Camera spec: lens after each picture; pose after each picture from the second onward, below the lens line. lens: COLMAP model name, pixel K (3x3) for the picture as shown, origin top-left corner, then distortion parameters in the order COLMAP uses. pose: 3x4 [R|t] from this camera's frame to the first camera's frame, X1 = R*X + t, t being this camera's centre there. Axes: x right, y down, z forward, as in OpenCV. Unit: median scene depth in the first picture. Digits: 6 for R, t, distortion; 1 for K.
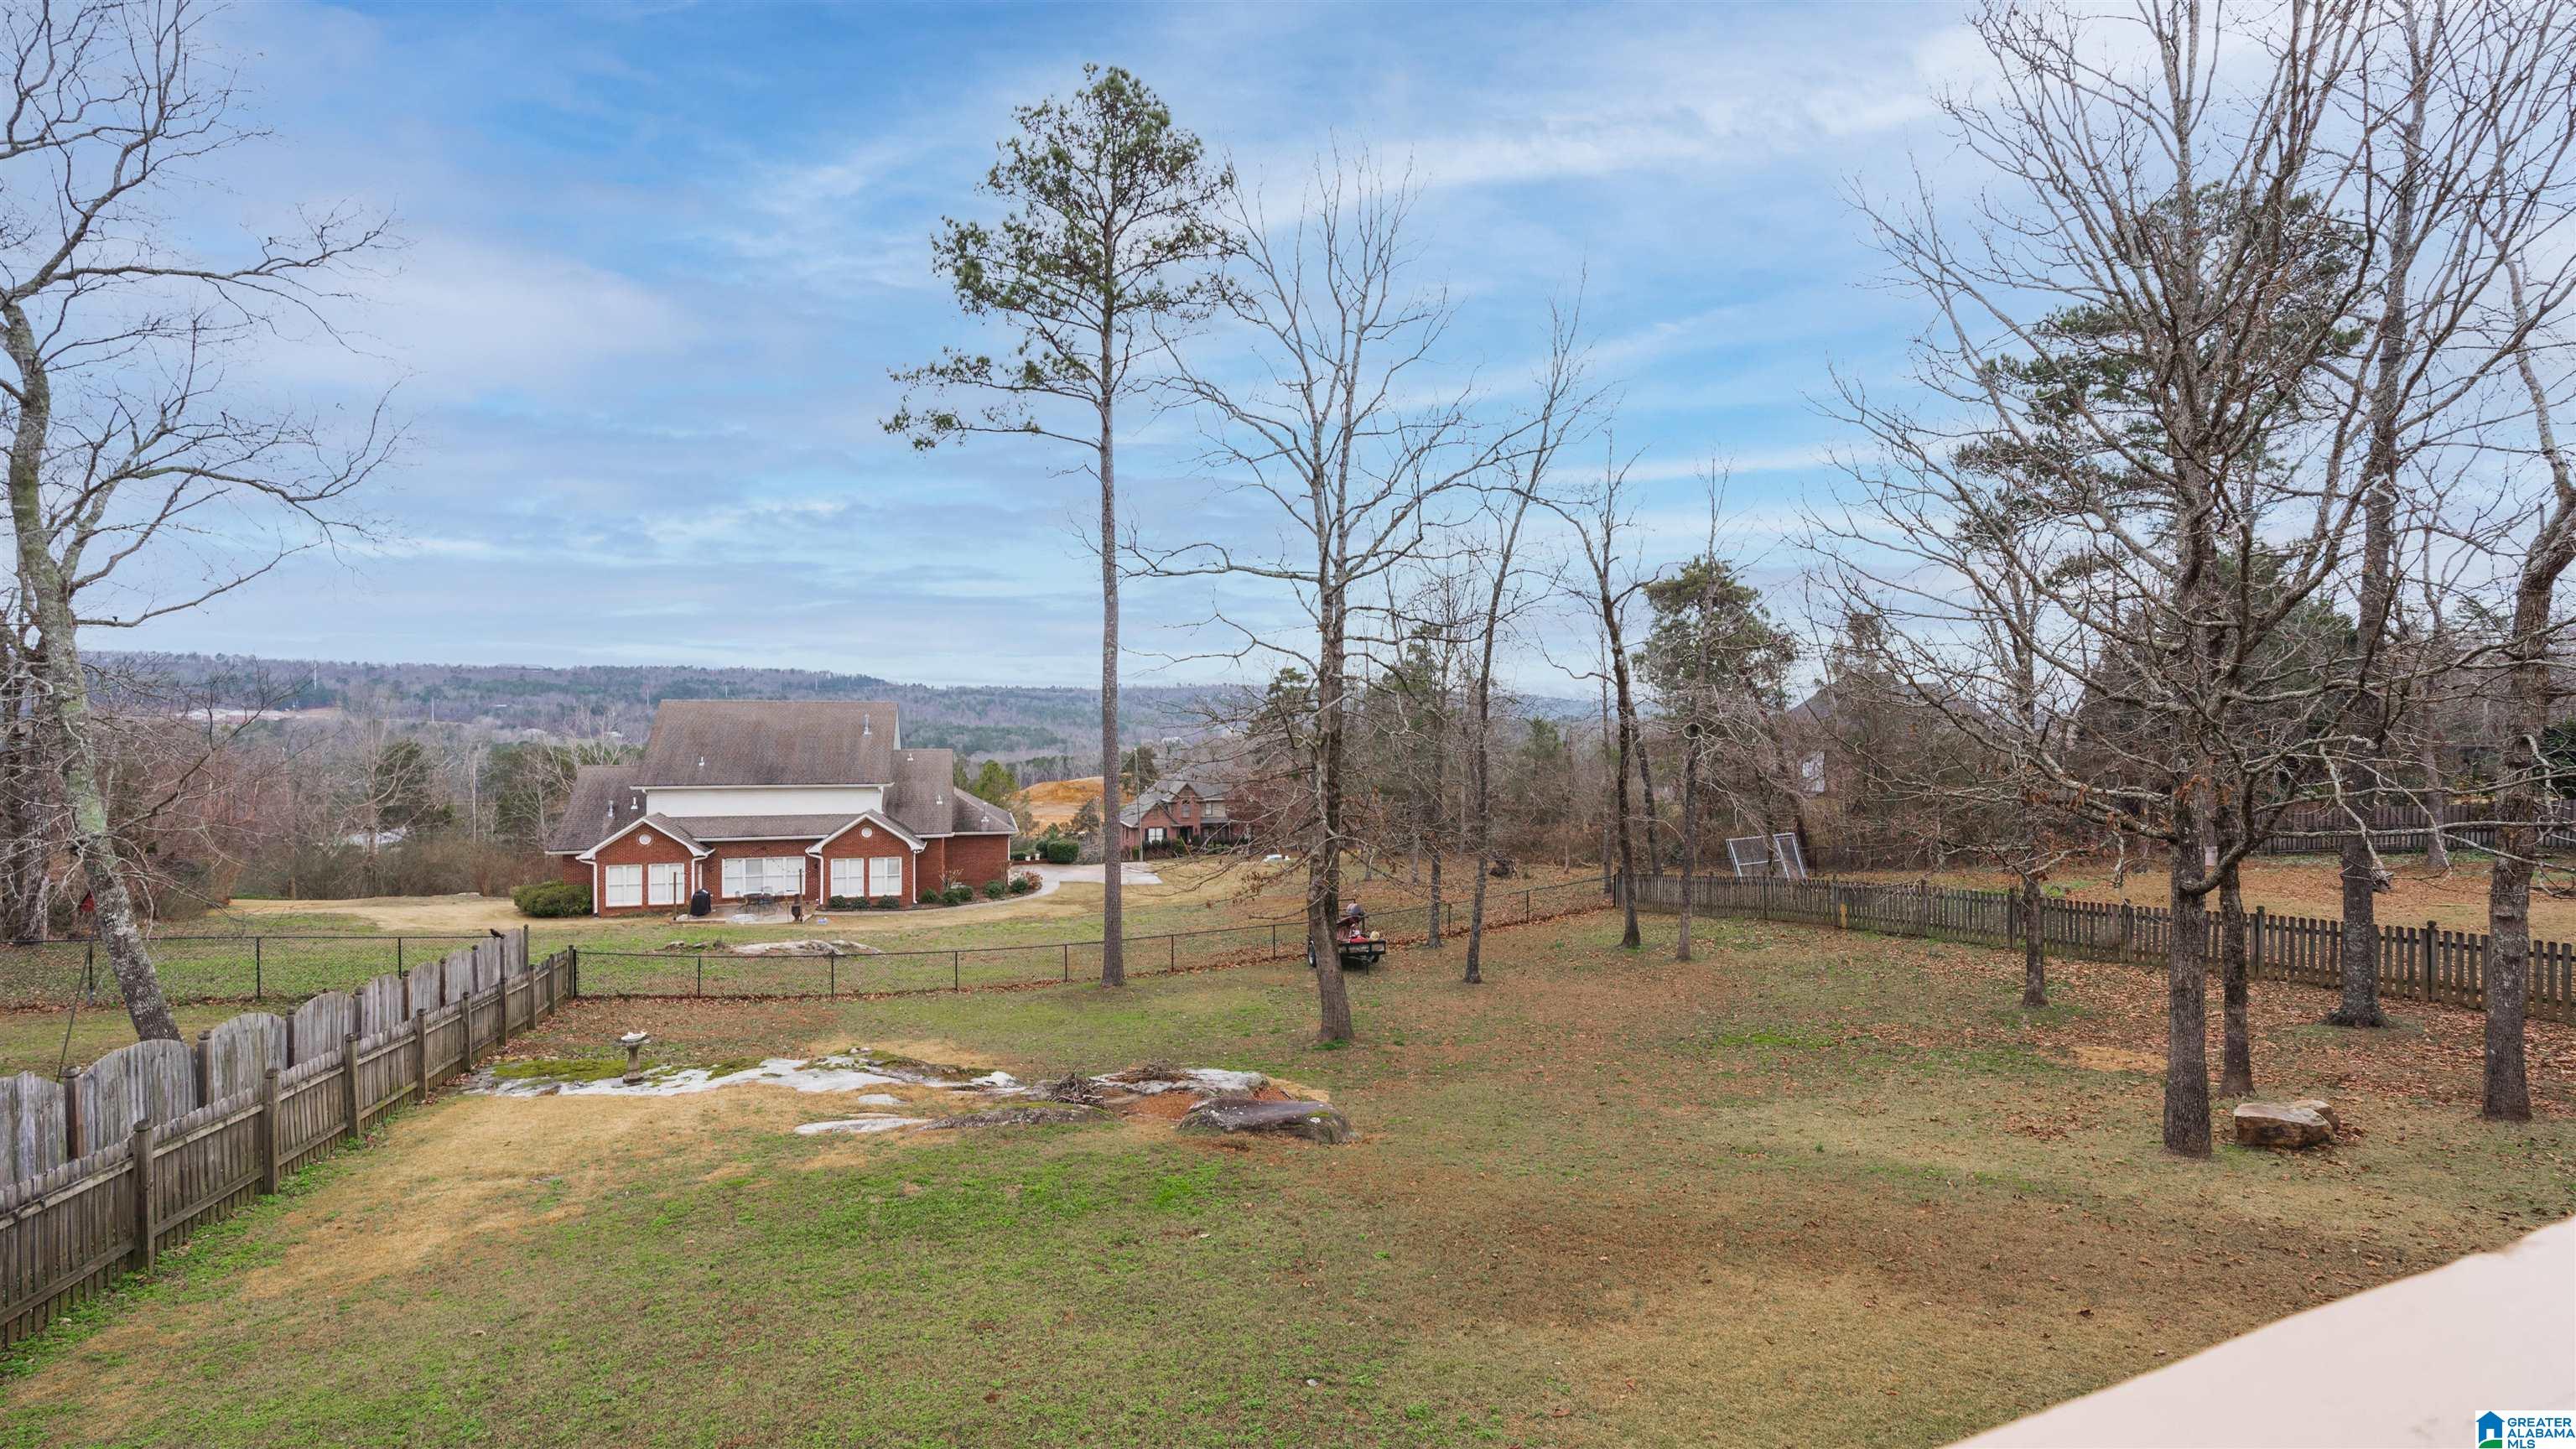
lens RADIAL K [[1038.4, 0, 1290.9], [0, 1038.4, 730.9], [0, 0, 1]] dist [-0.000182, -0.000363]
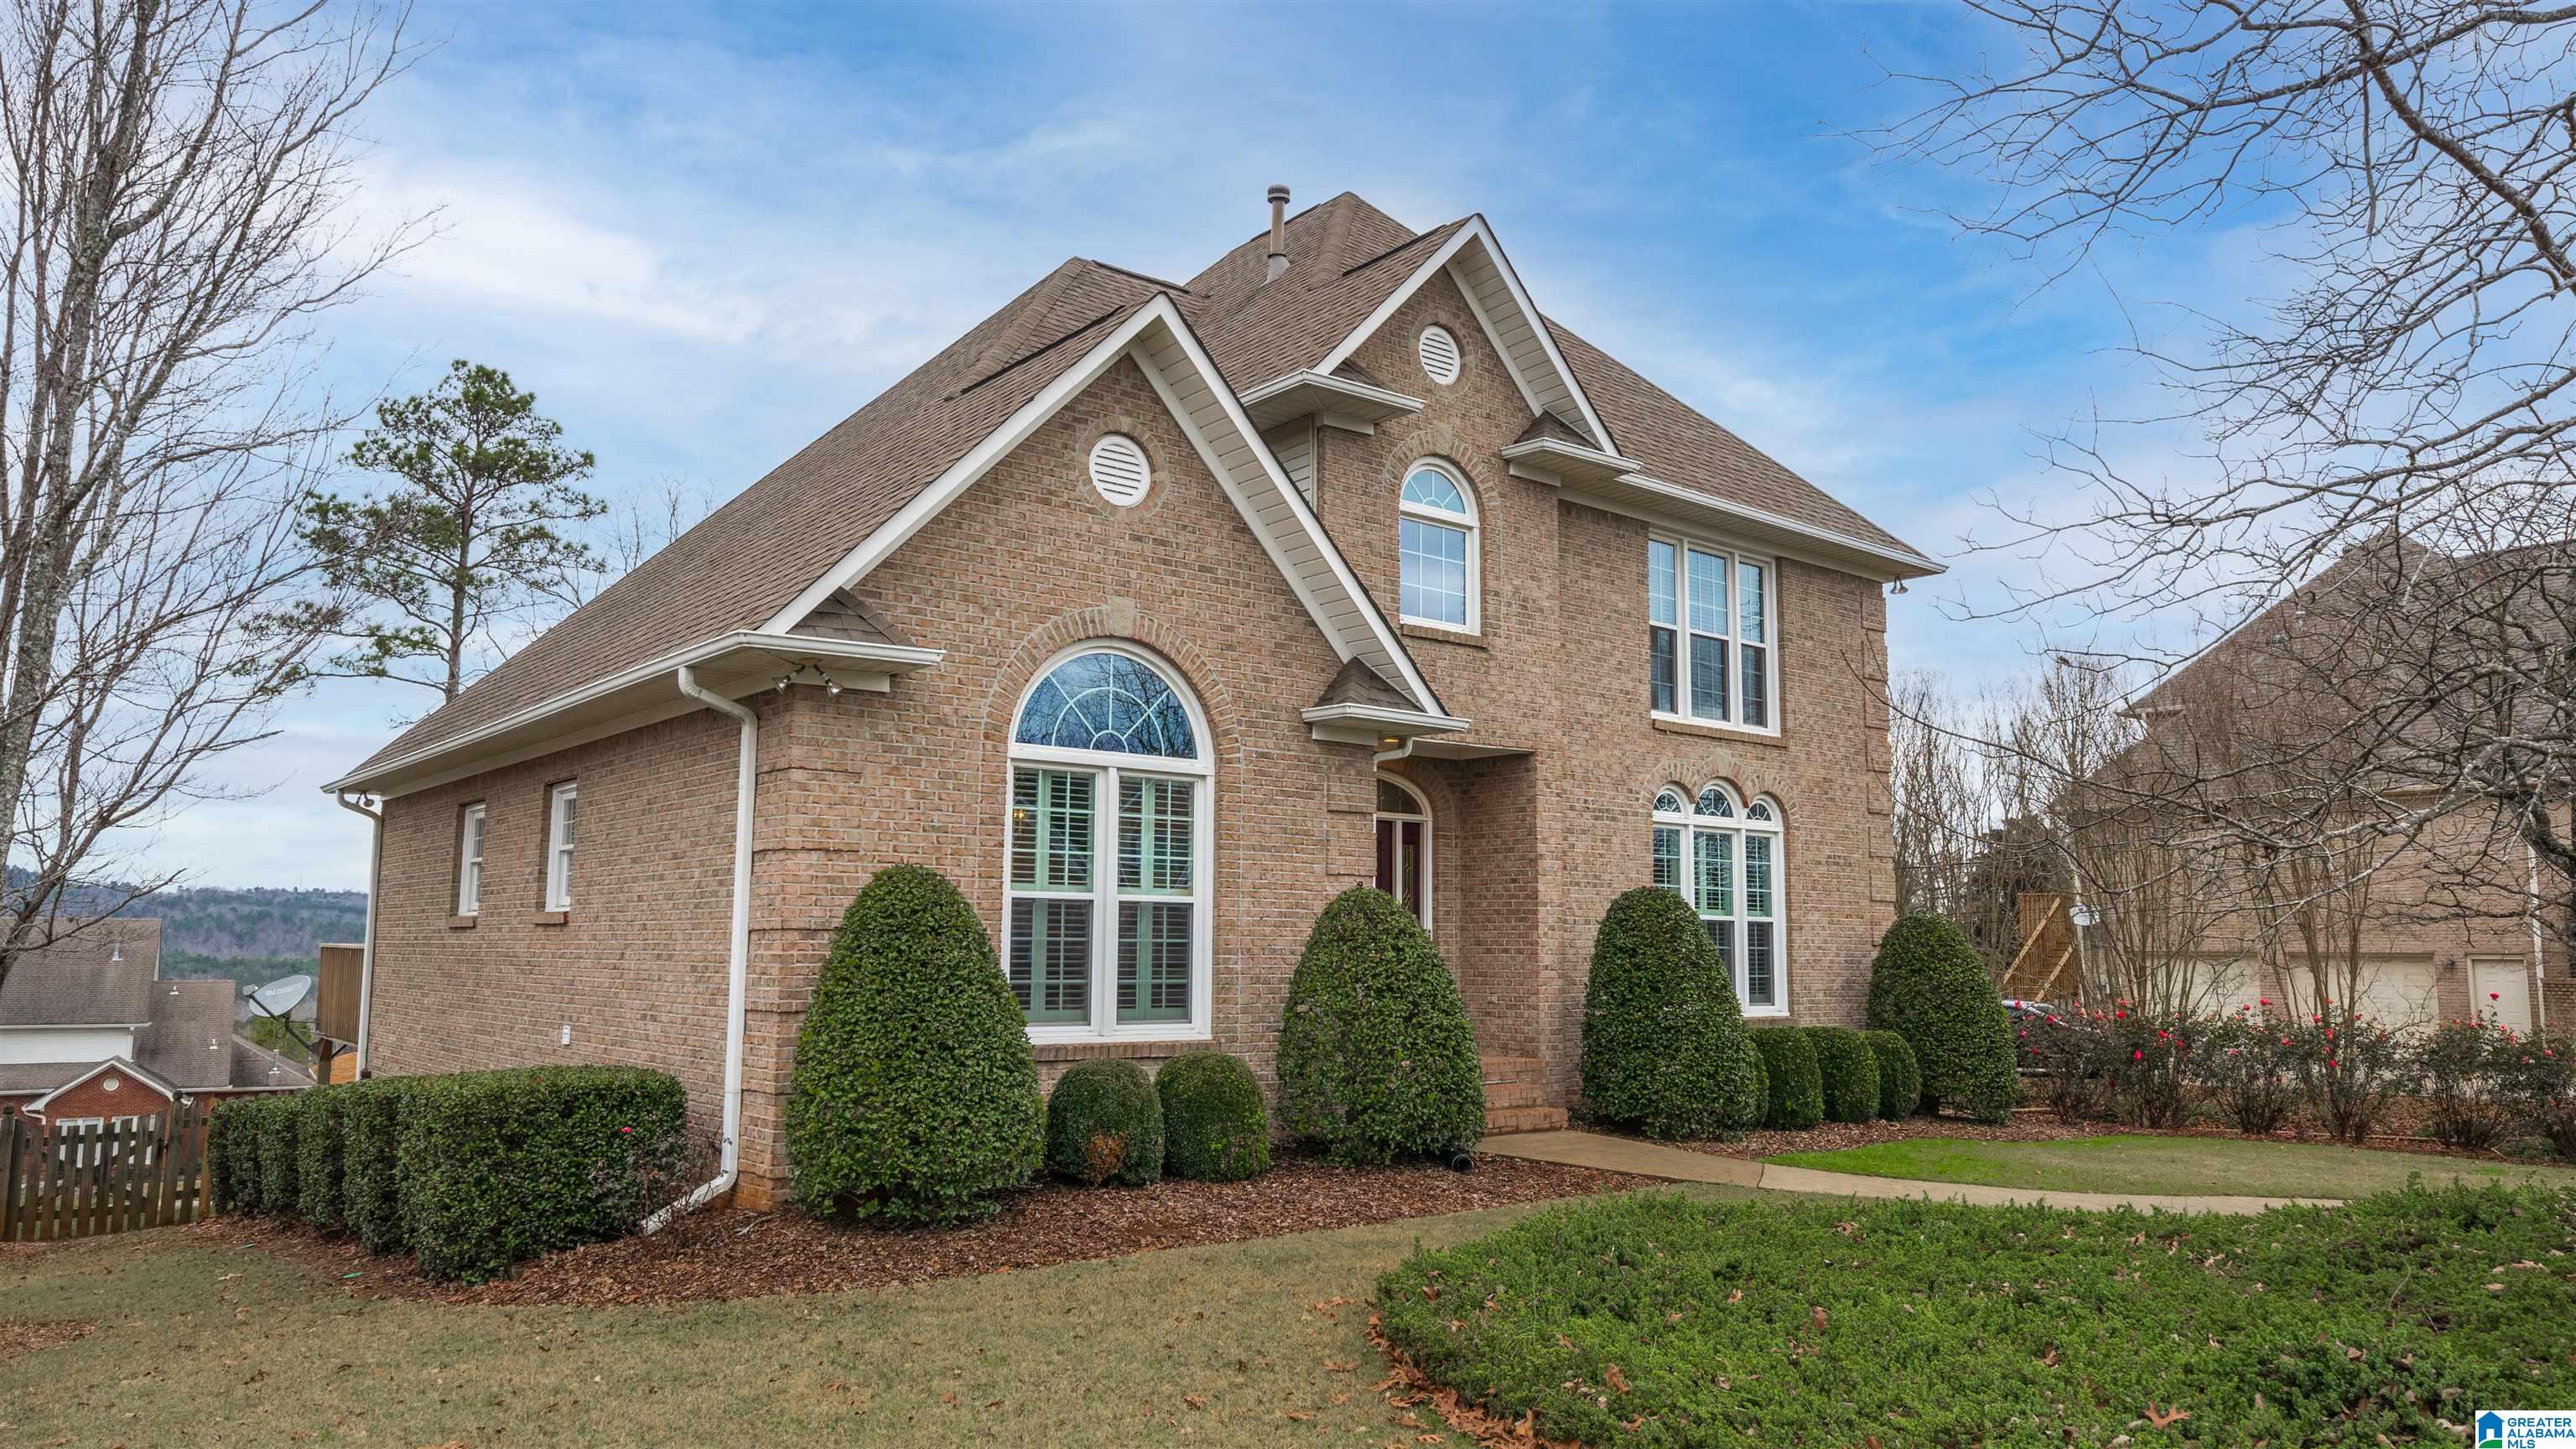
lens RADIAL K [[1743.7, 0, 1289.9], [0, 1743.7, 734.6], [0, 0, 1]] dist [-0.002529, -0.003609]
pose [[0.967729, 0.040346, 0.248741, 0.122311], [-0.005912, 0.990463, -0.137652, 0.010691], [-0.251922, 0.131739, 0.958739, -0.537054]]
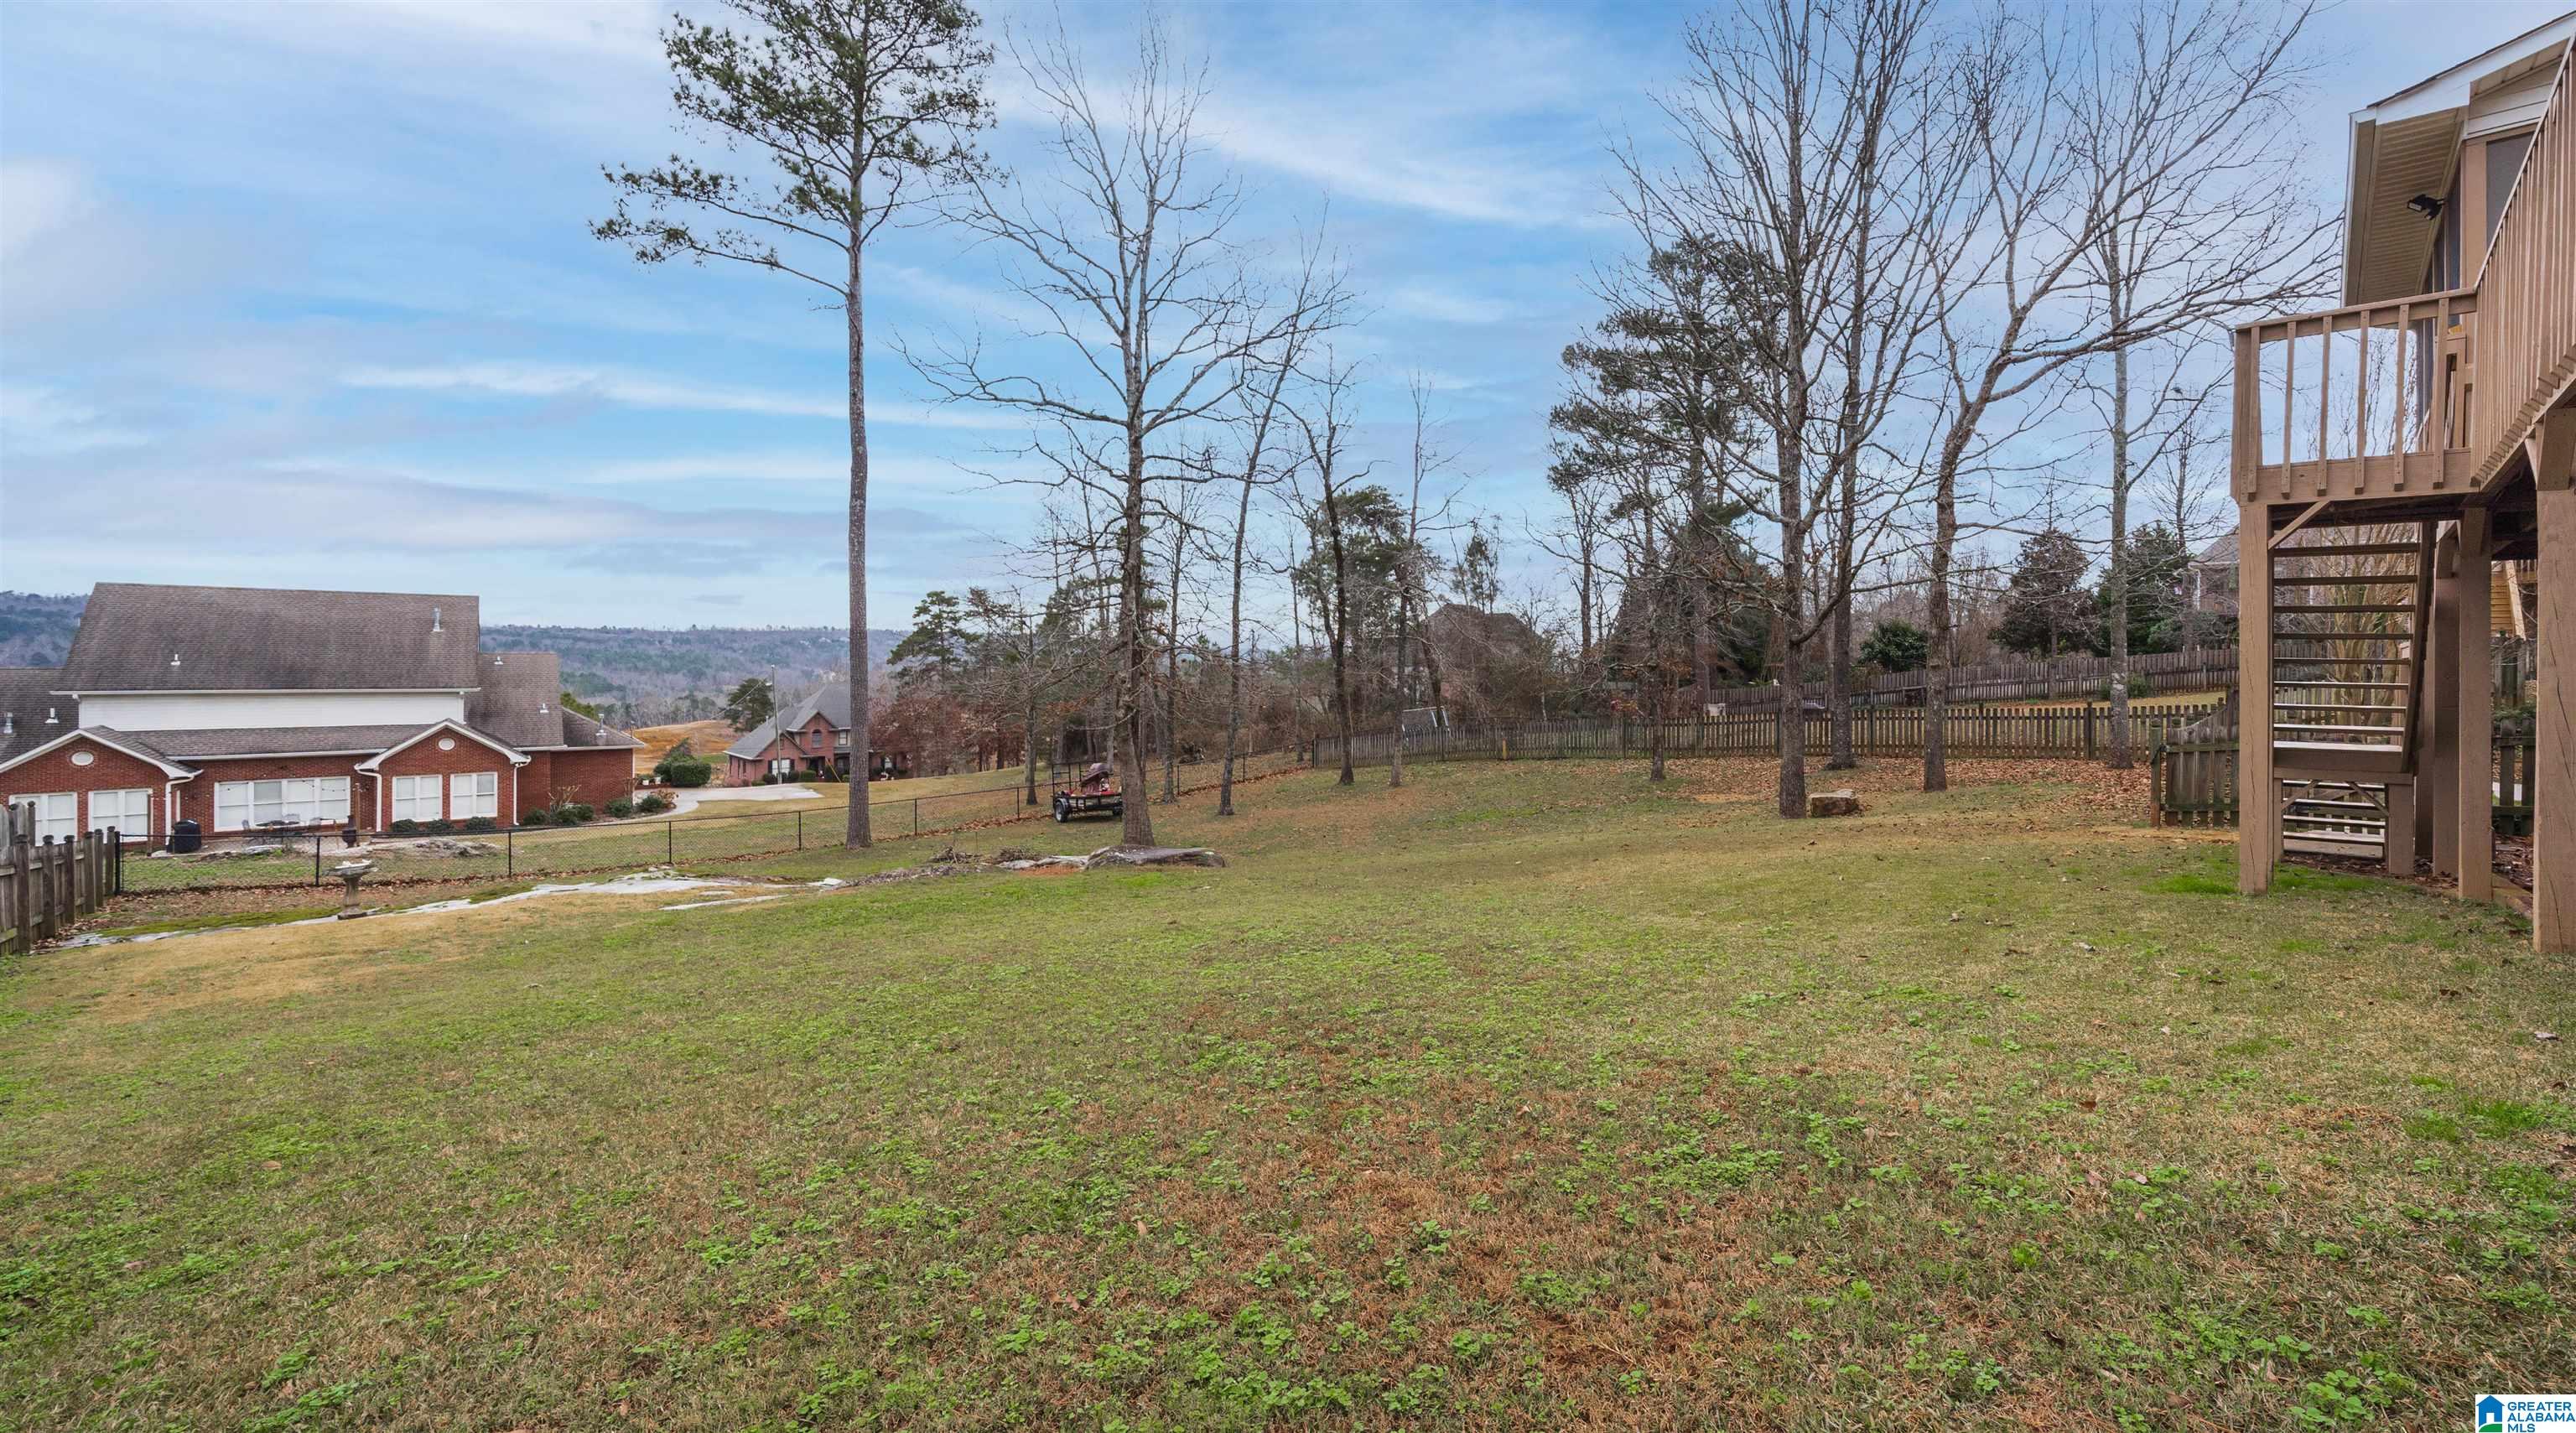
lens RADIAL K [[1008.8, 0, 1292.7], [0, 1008.8, 688.9], [0, 0, 1]] dist [-0.002310, 0.000186]
pose [[0.923294, 0.003624, 0.384077, -0.088847], [-0.001742, 0.999985, -0.005248, 0.056126], [-0.384090, 0.004176, 0.923286, -0.016564]]
